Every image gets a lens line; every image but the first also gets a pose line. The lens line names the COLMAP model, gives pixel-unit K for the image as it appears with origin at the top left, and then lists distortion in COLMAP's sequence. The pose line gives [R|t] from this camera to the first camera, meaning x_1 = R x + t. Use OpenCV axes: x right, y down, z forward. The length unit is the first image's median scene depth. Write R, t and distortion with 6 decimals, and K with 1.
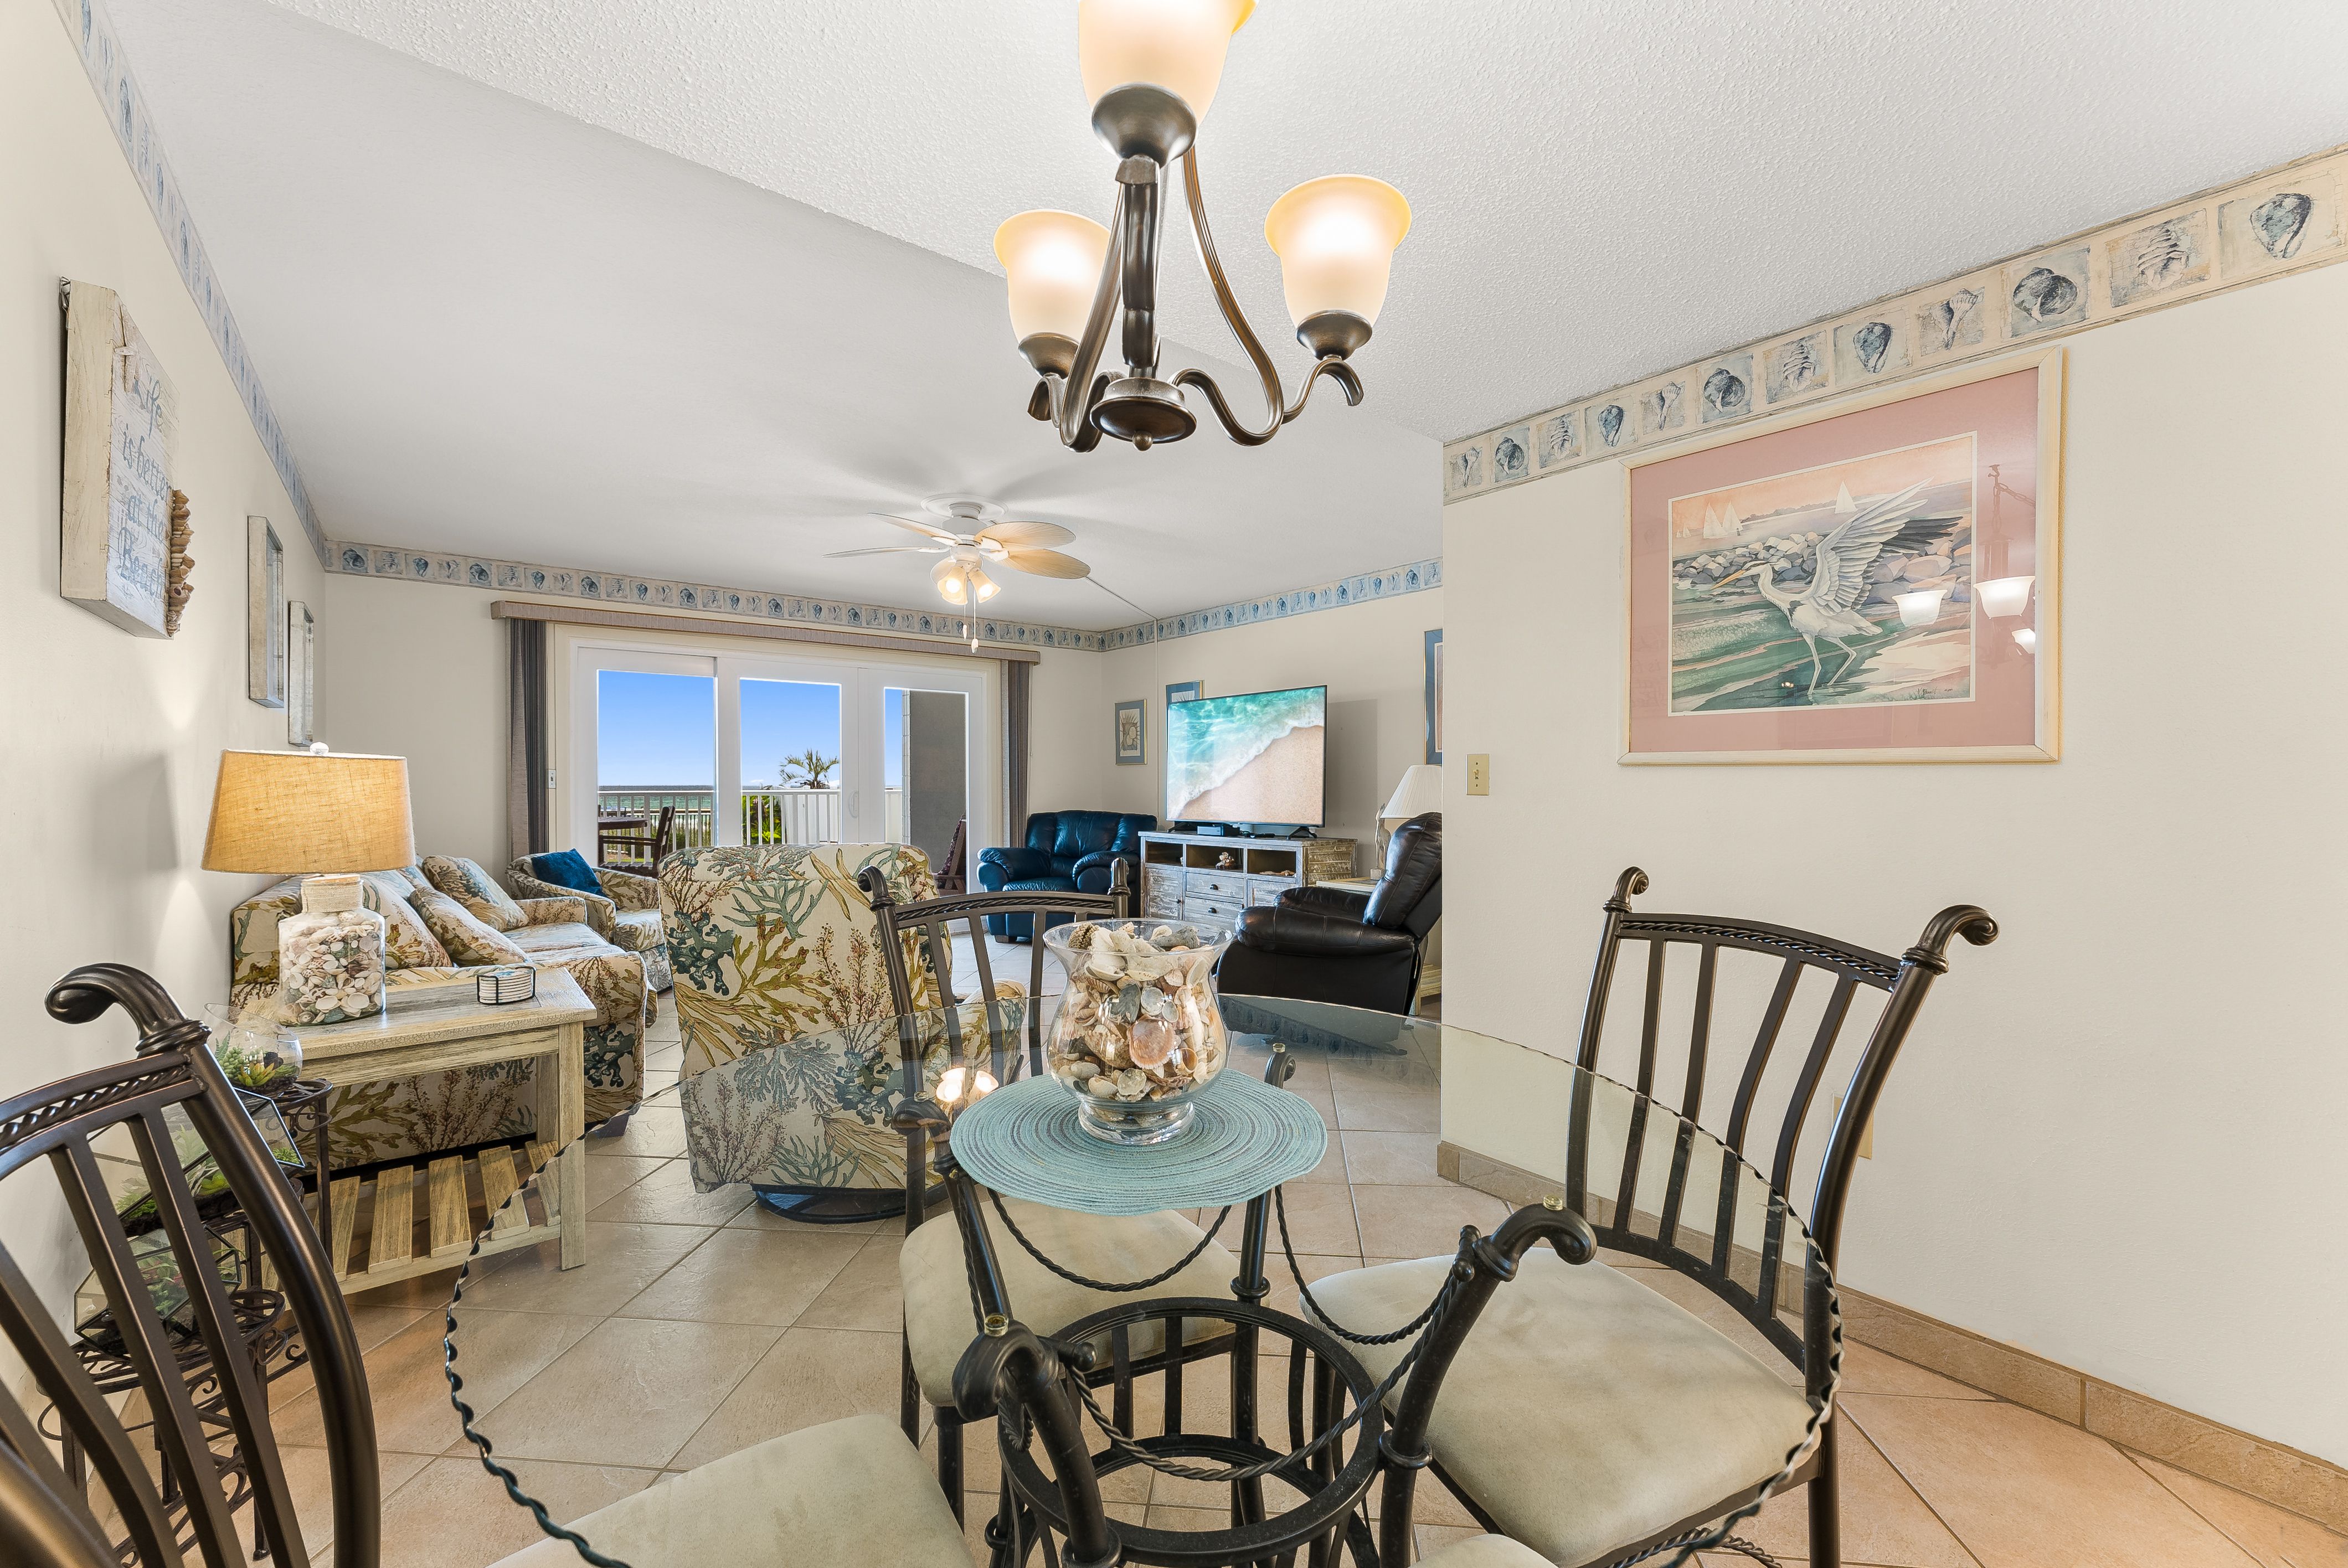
lens RADIAL K [[925.2, 0, 1176.7], [0, 925.2, 787.8], [0, 0, 1]] dist [0.000455, -0.000641]
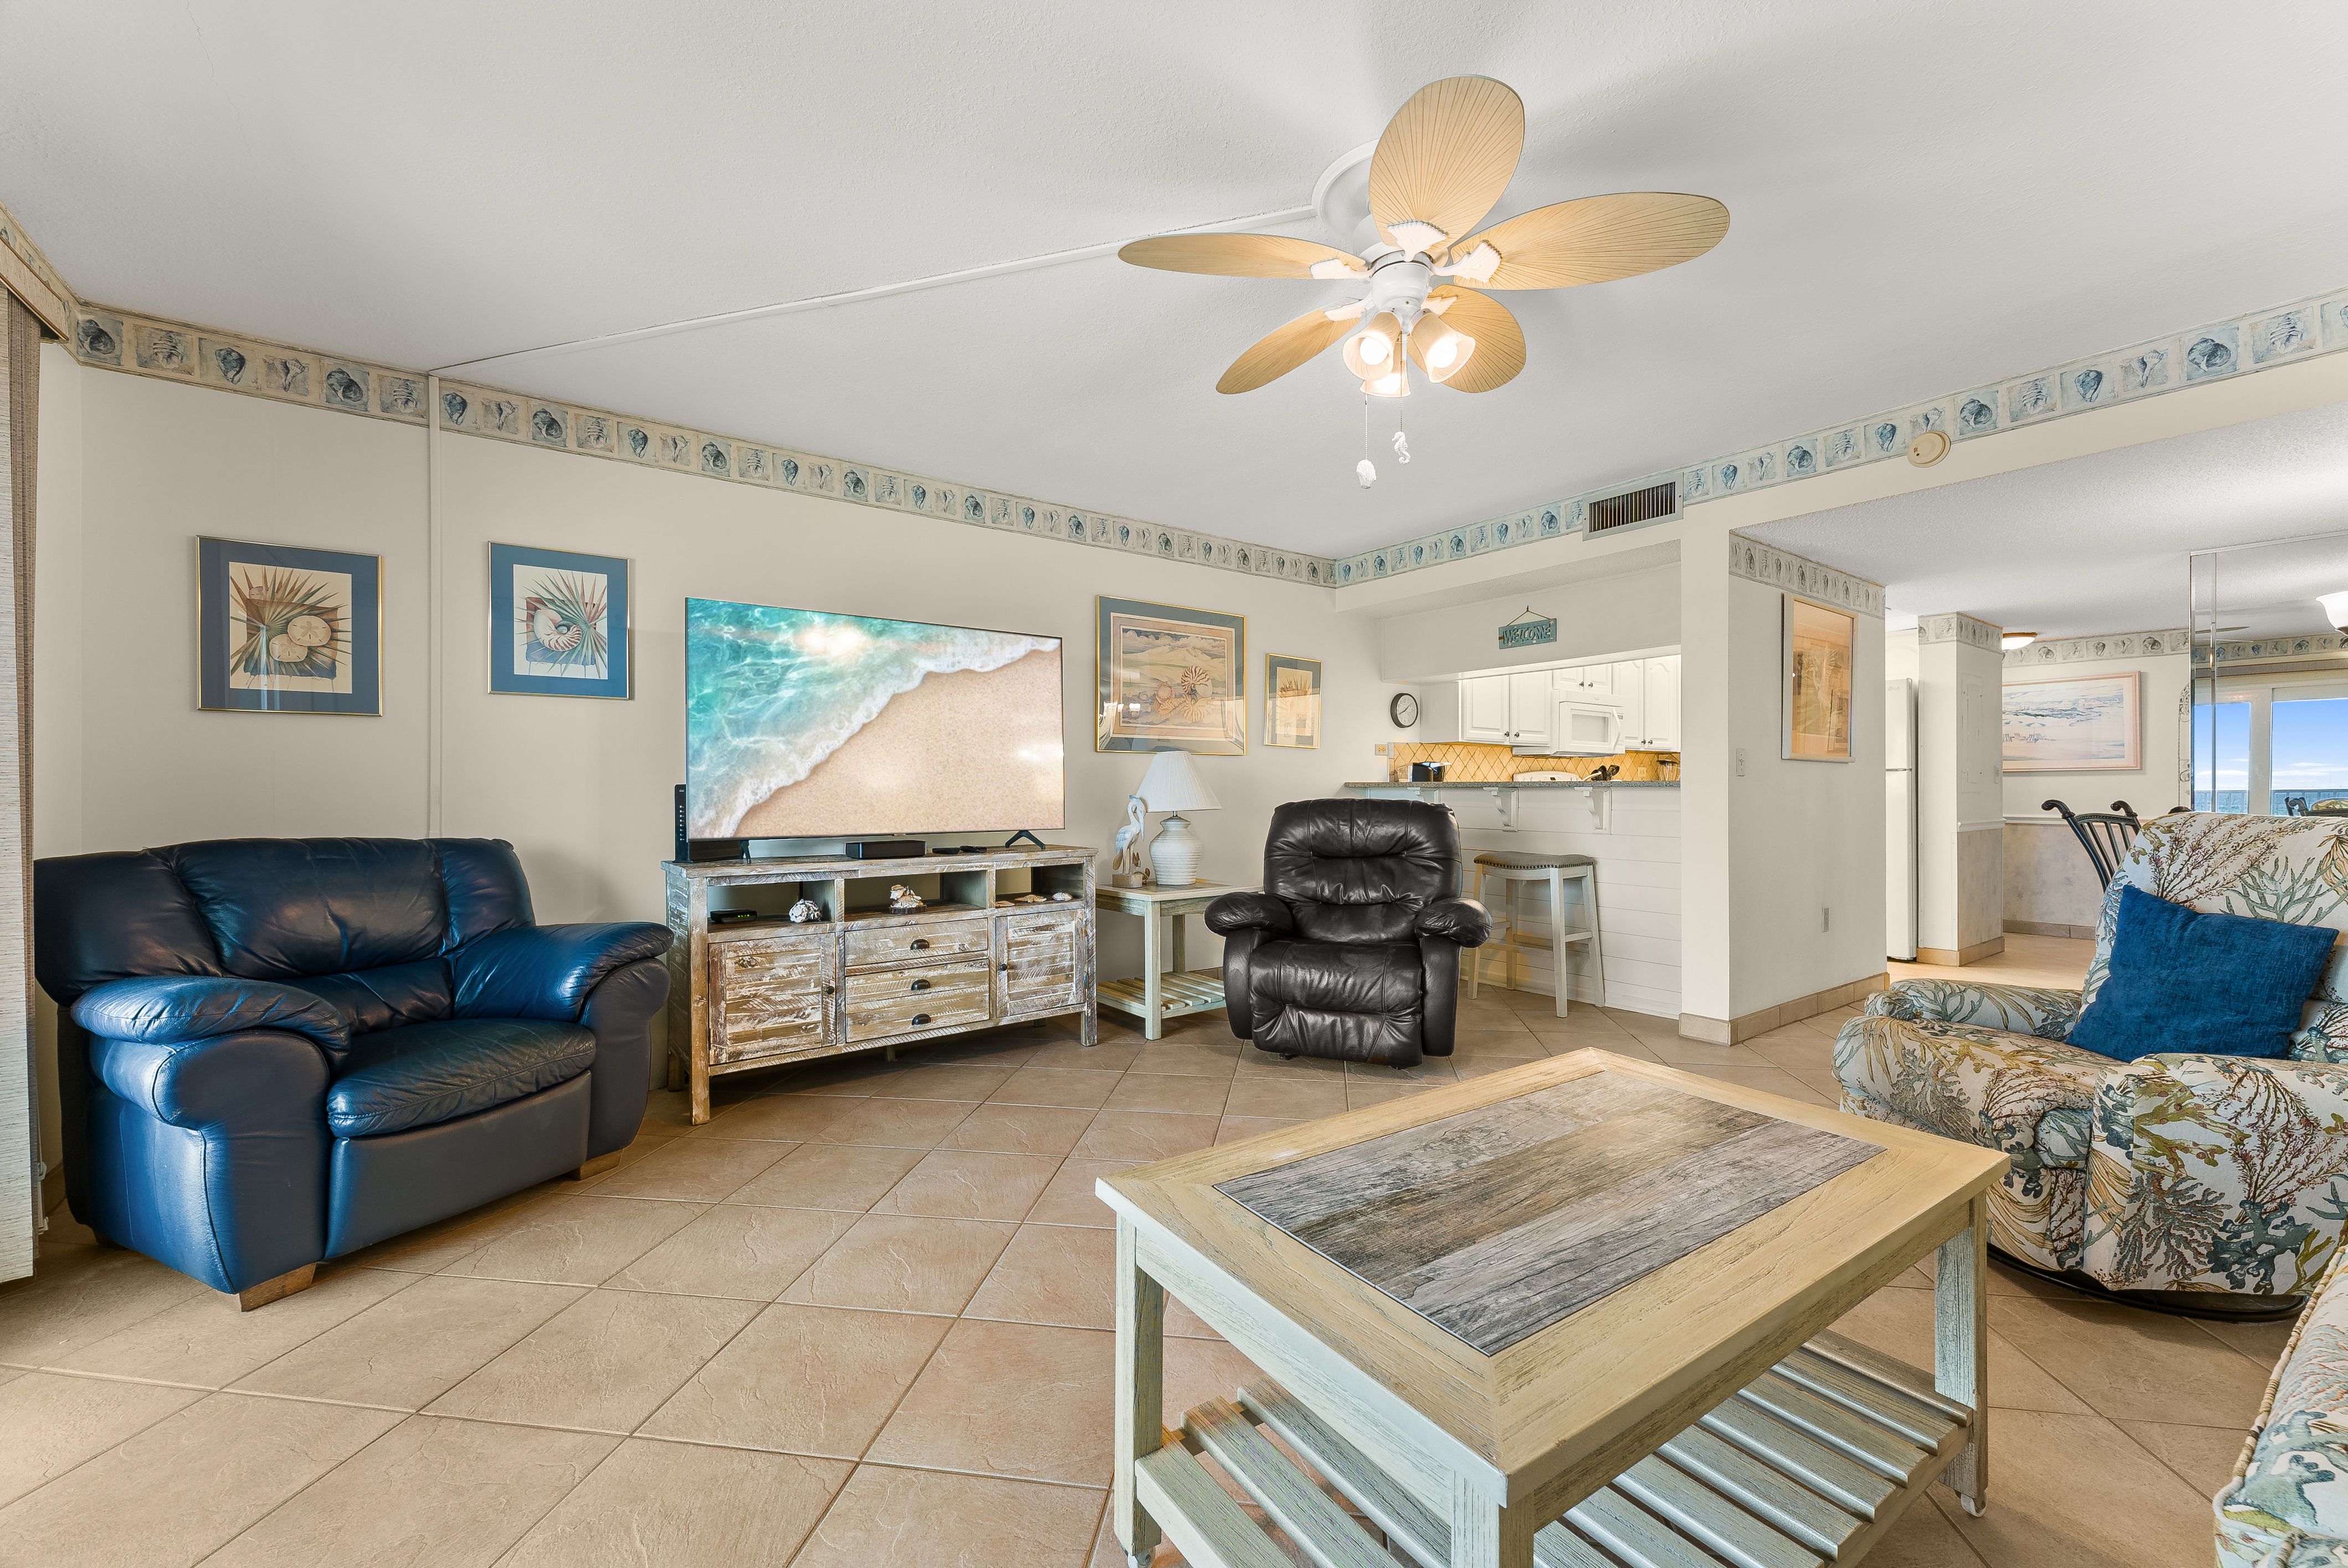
lens RADIAL K [[925.2, 0, 1170.1], [0, 925.2, 785.9], [0, 0, 1]] dist [0.000455, -0.000641]
pose [[0.052117, 0.003118, 0.998636, -0.479678], [0.005916, 0.999977, -0.003431, 0.009185], [-0.998623, 0.006086, 0.052097, 0.728360]]
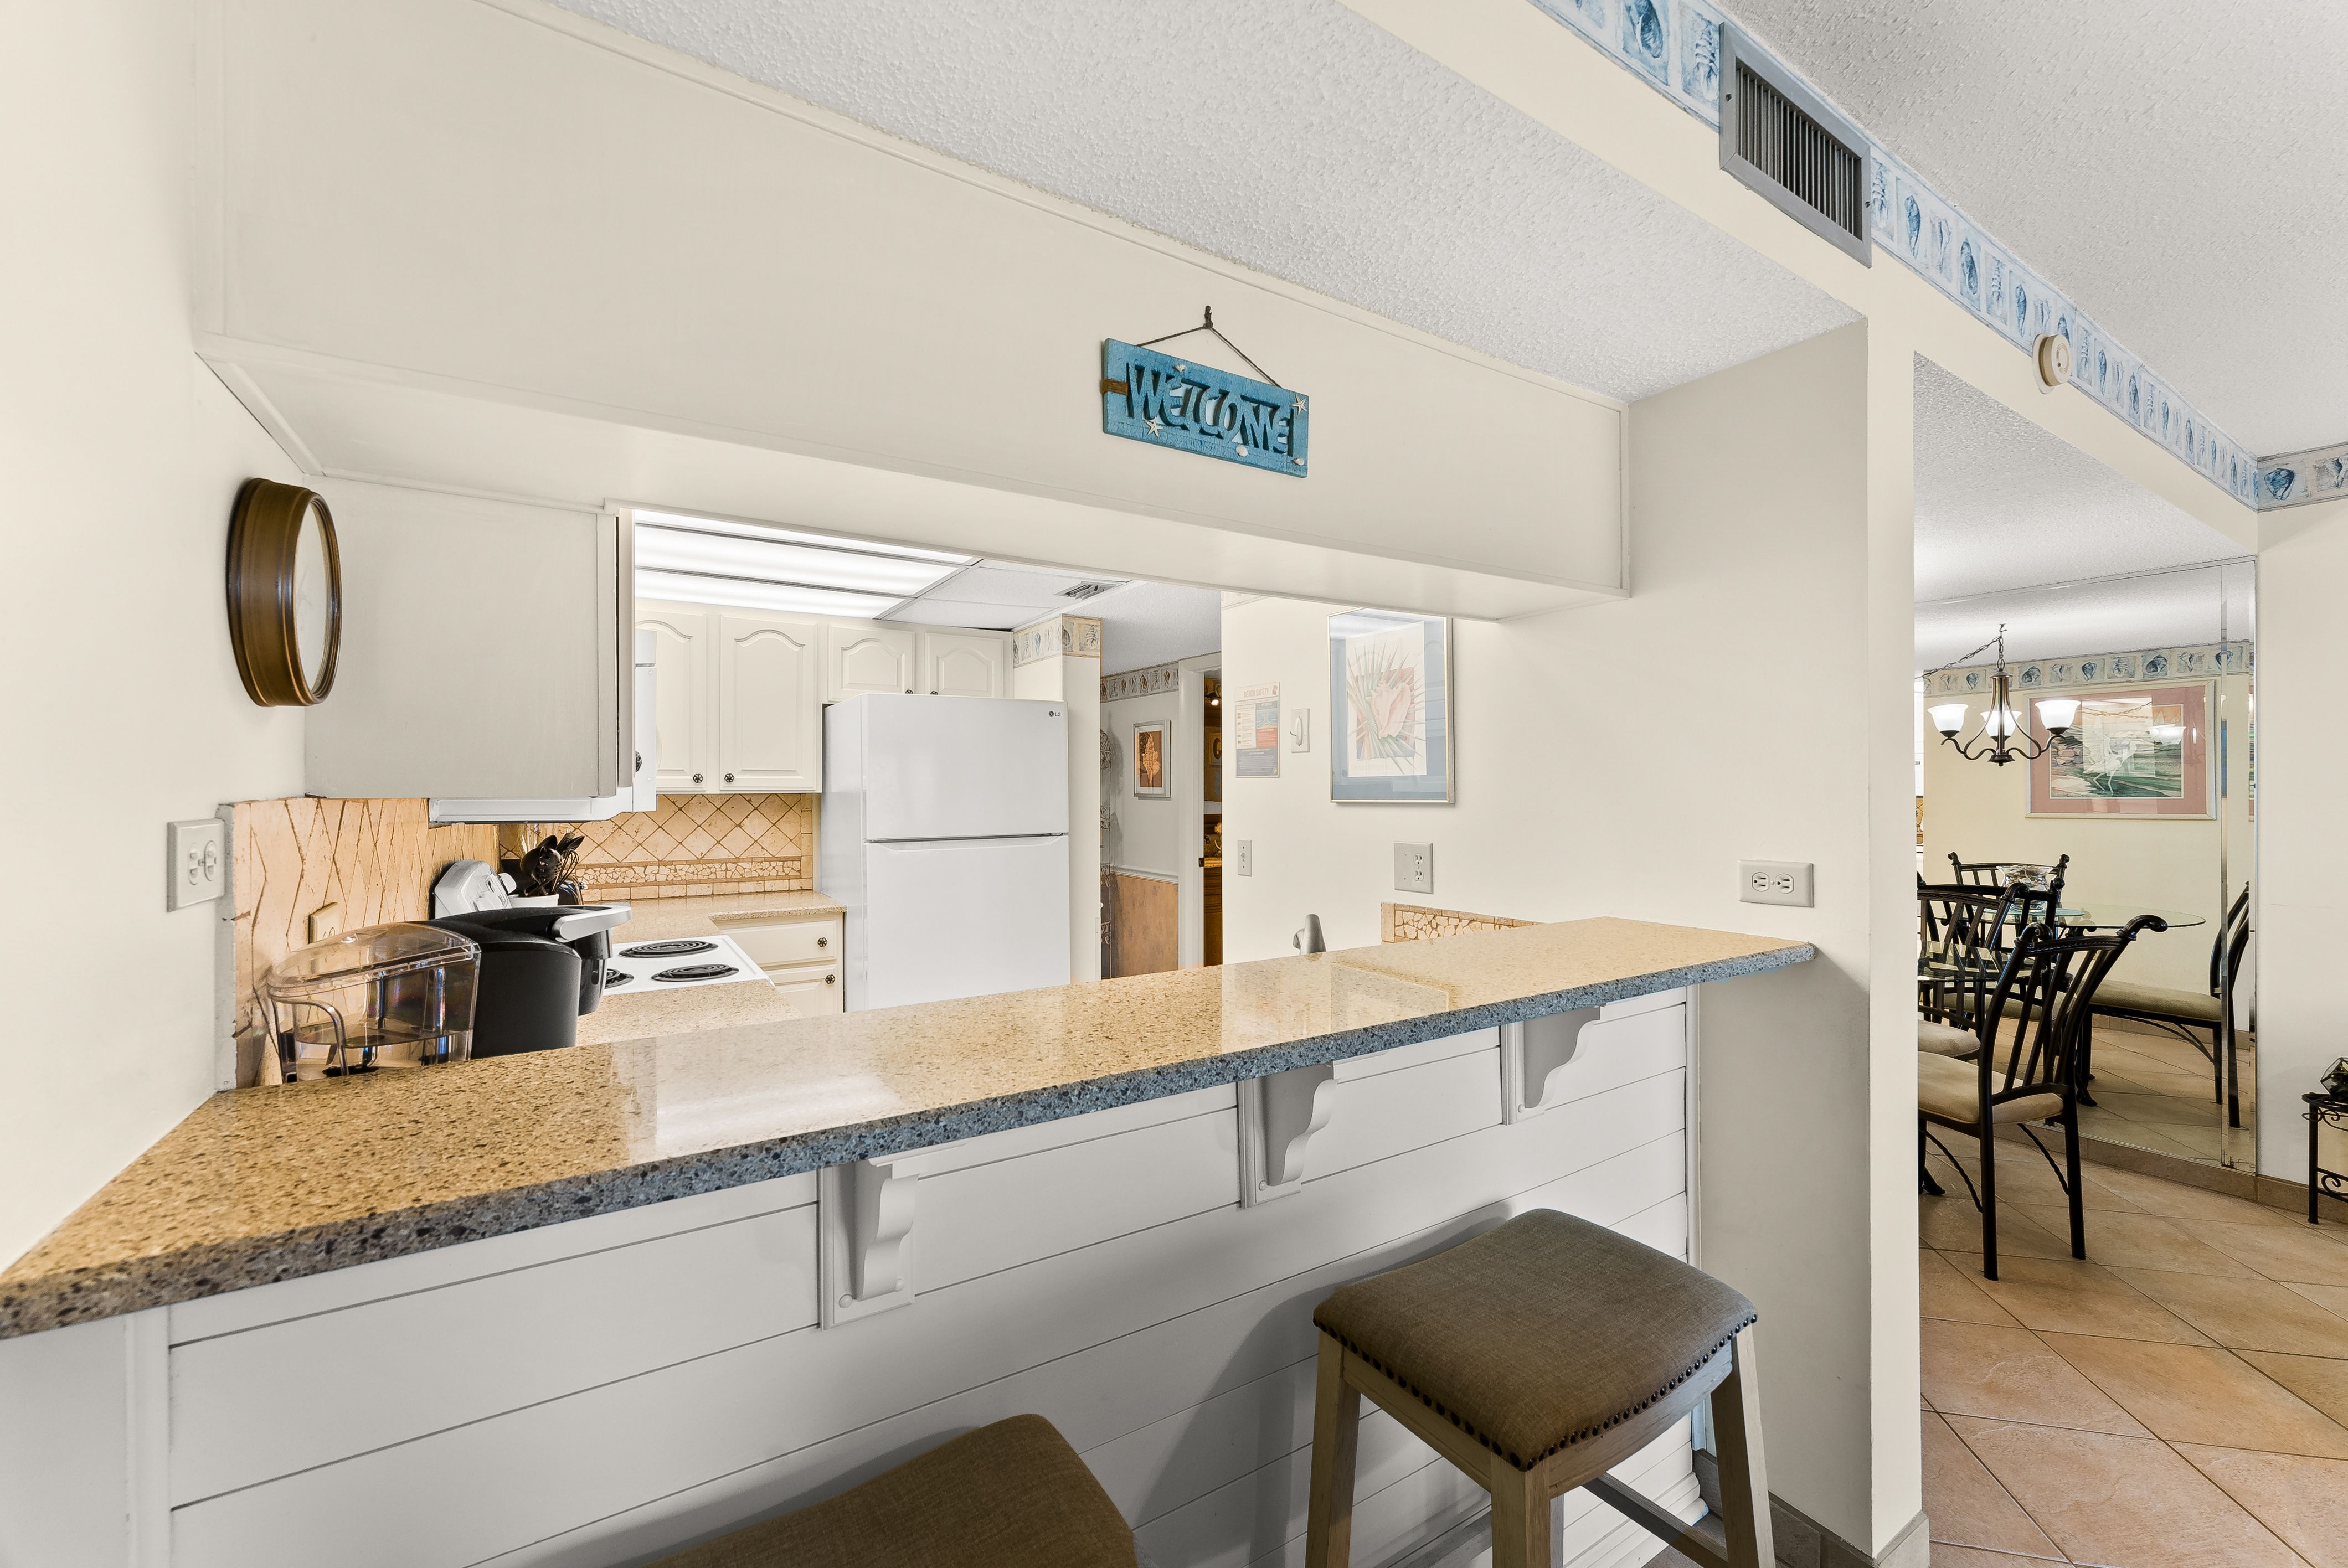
lens RADIAL K [[925.2, 0, 1172.9], [0, 925.2, 777.3], [0, 0, 1]] dist [0.000455, -0.000641]
pose [[-0.994281, 0.008246, 0.106481, 0.291950], [0.008029, 0.999965, -0.002471, -0.039273], [-0.106497, -0.001602, -0.994312, 0.668396]]
